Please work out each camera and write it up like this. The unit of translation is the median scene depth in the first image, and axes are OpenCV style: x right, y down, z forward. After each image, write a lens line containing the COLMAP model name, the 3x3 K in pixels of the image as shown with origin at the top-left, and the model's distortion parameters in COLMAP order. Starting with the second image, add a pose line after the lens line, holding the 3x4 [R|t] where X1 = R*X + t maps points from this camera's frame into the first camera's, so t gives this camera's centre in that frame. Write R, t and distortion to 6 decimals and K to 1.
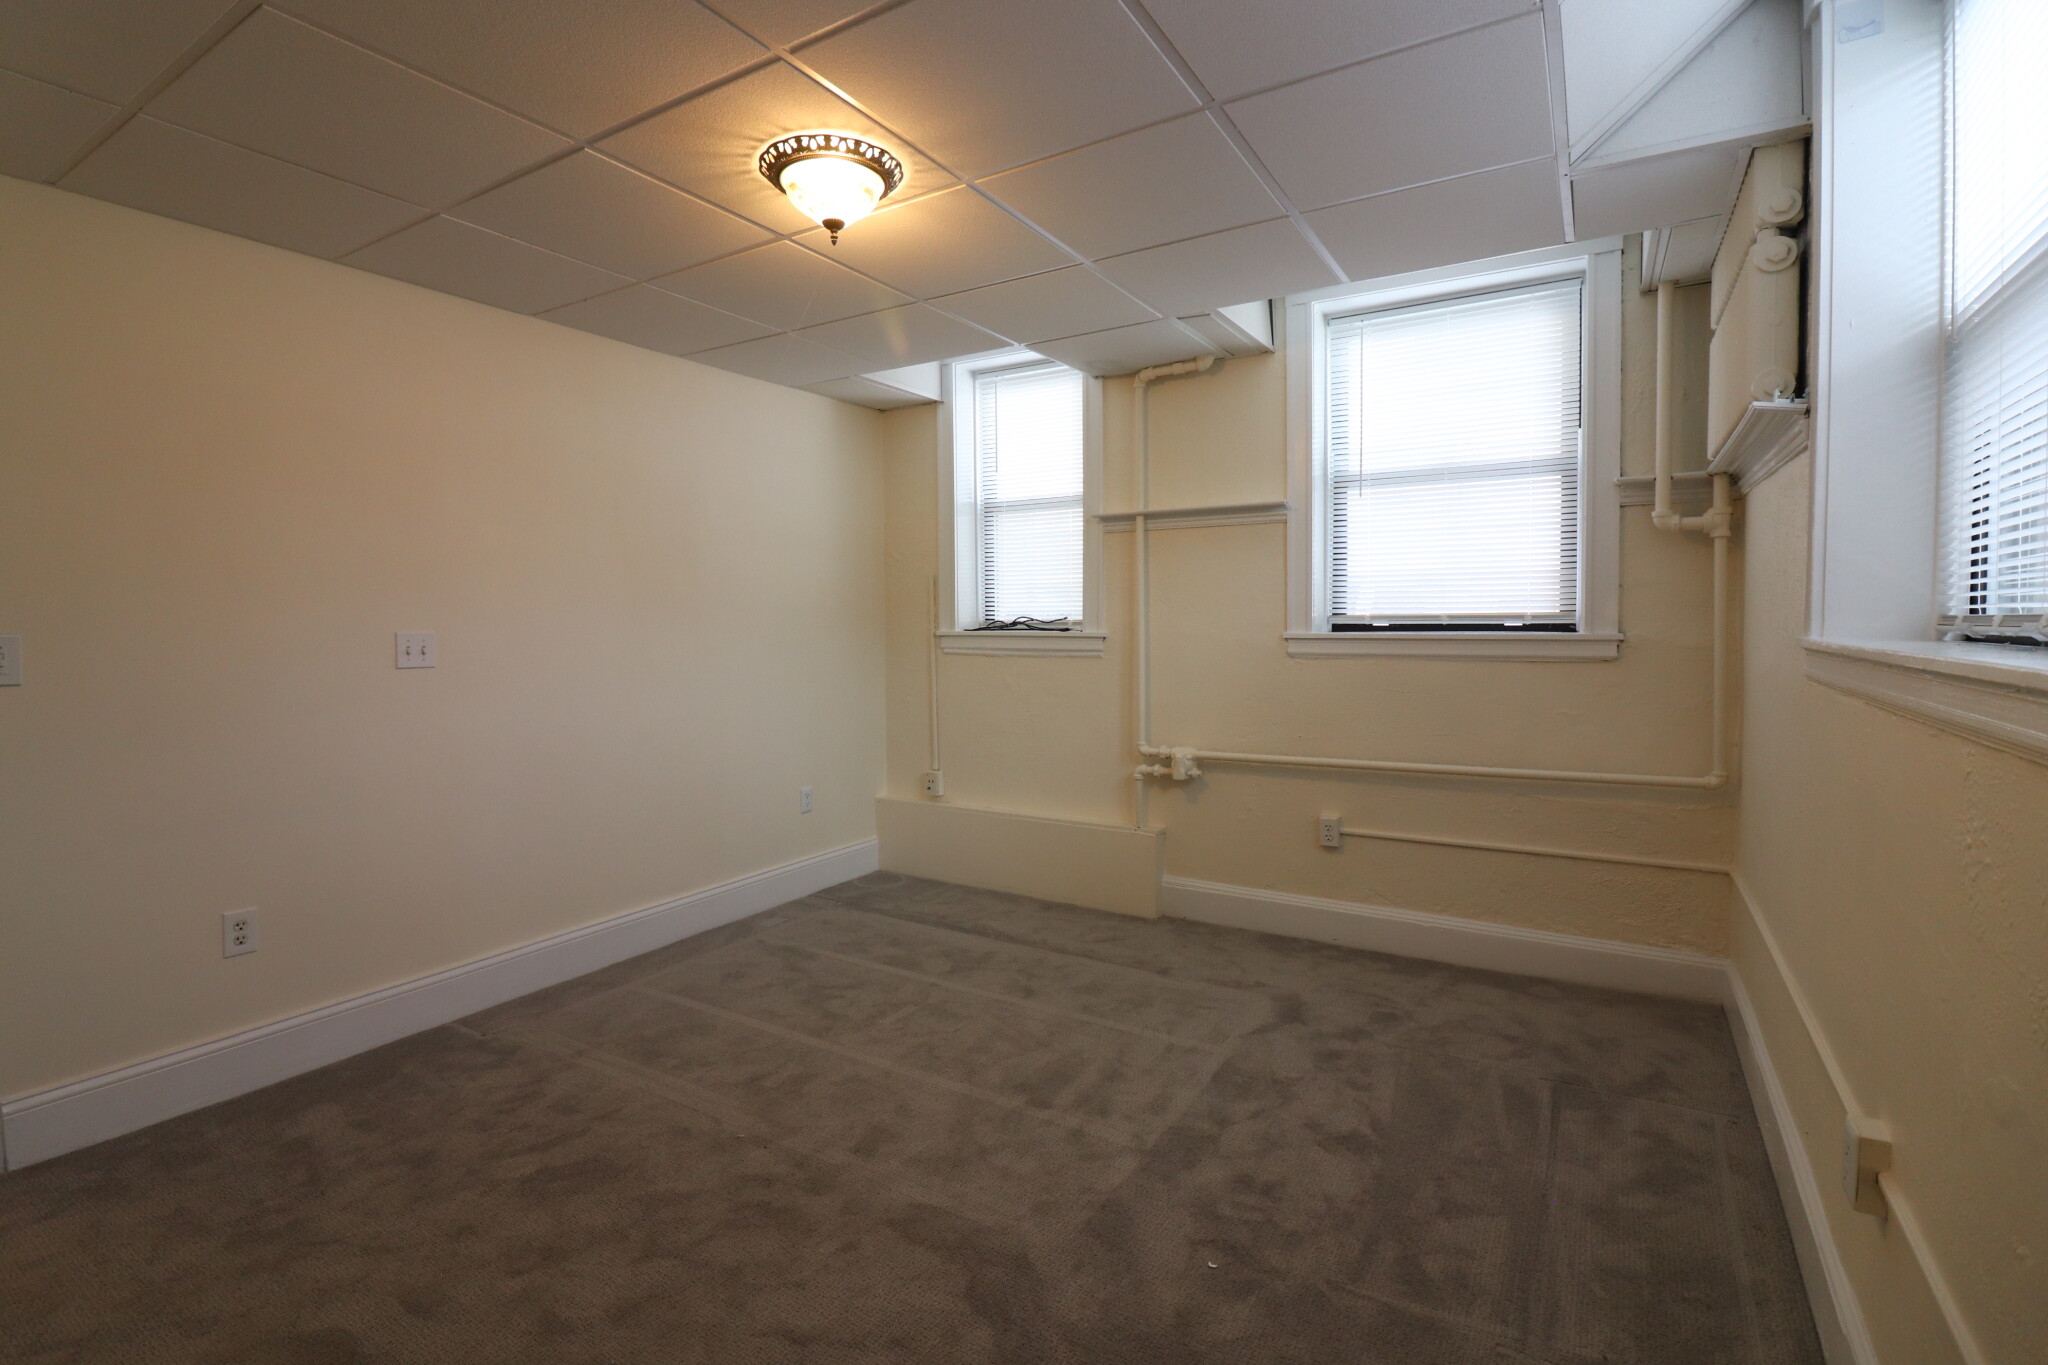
lens RADIAL K [[951.8, 0, 1022.0], [0, 951.8, 661.1], [0, 0, 1]] dist [-0.001976, -0.000923]
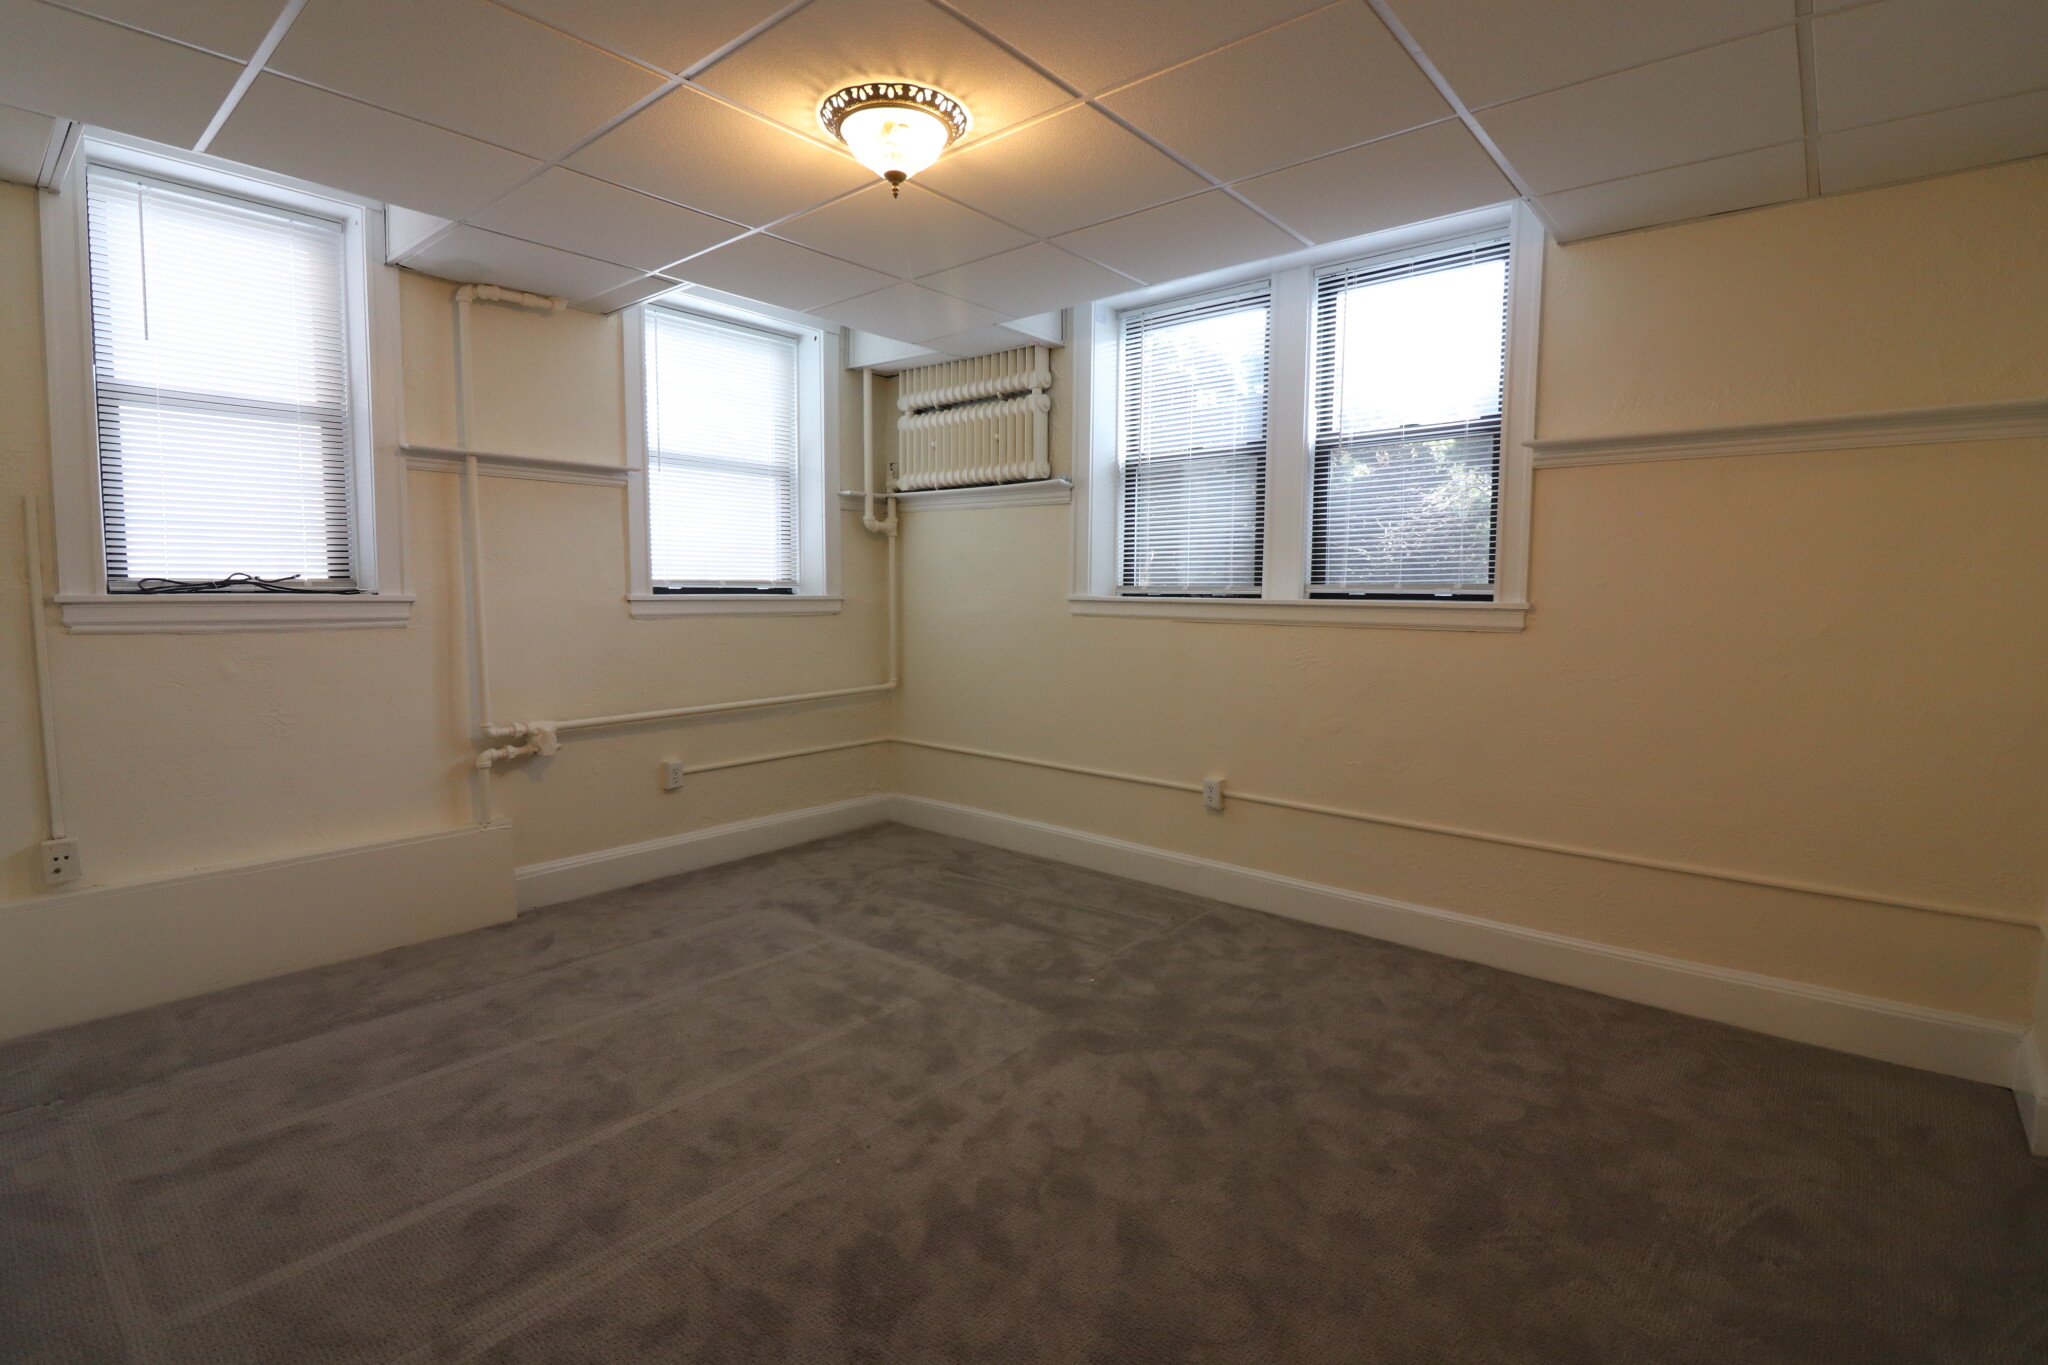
lens RADIAL K [[951.8, 0, 1022.0], [0, 951.8, 661.1], [0, 0, 1]] dist [-0.001976, -0.000923]
pose [[0.150840, -0.070743, 0.986024, -0.729838], [0.030679, 0.997291, 0.066858, -0.015347], [-0.988082, 0.020165, 0.152601, 0.445139]]
